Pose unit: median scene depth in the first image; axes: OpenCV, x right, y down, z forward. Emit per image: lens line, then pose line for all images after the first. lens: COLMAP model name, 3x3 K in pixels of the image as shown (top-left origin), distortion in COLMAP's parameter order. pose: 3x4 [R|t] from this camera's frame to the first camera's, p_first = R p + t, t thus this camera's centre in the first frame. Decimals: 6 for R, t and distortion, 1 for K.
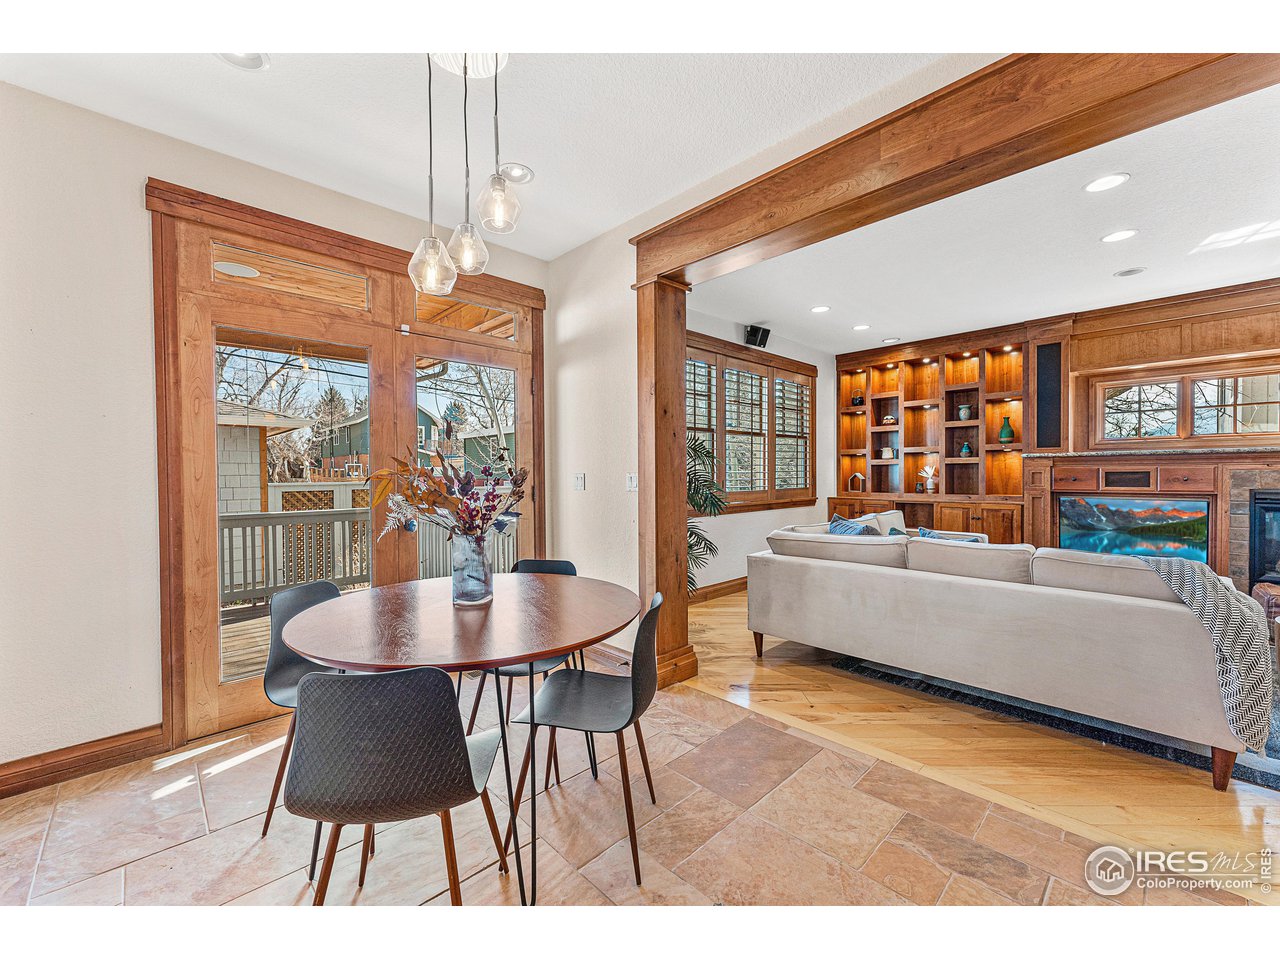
lens RADIAL K [[518.9, 0, 632.4], [0, 518.9, 481.5], [0, 0, 1]] dist [0.002994, -0.000358]
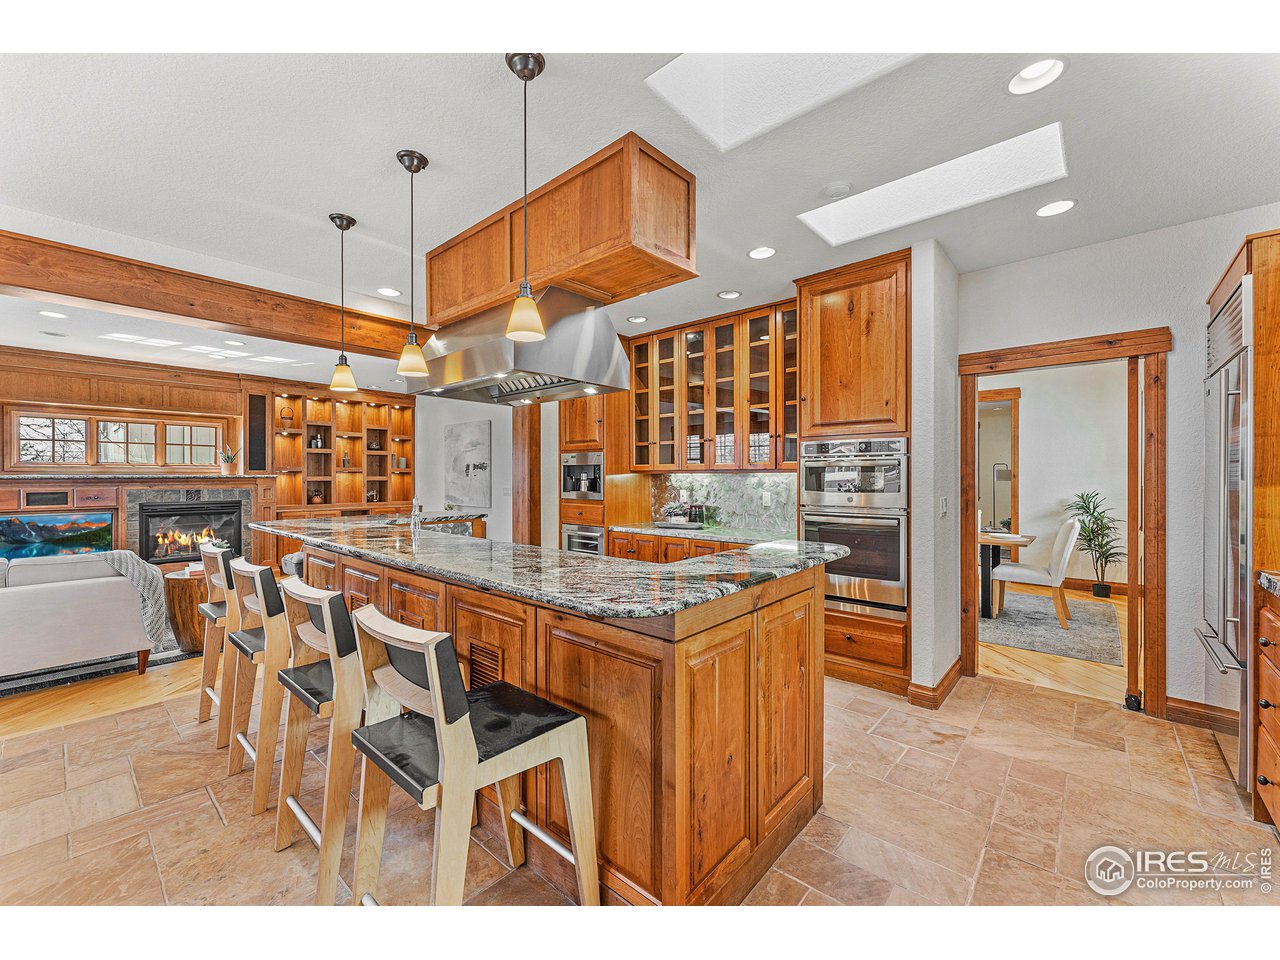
lens RADIAL K [[518.9, 0, 637.3], [0, 518.9, 476.7], [0, 0, 1]] dist [0.002994, -0.000358]
pose [[-0.085474, 0.007694, 0.996311, -0.314042], [0.018826, 0.999804, -0.006106, -0.019692], [-0.996163, 0.018234, -0.085602, -0.217449]]
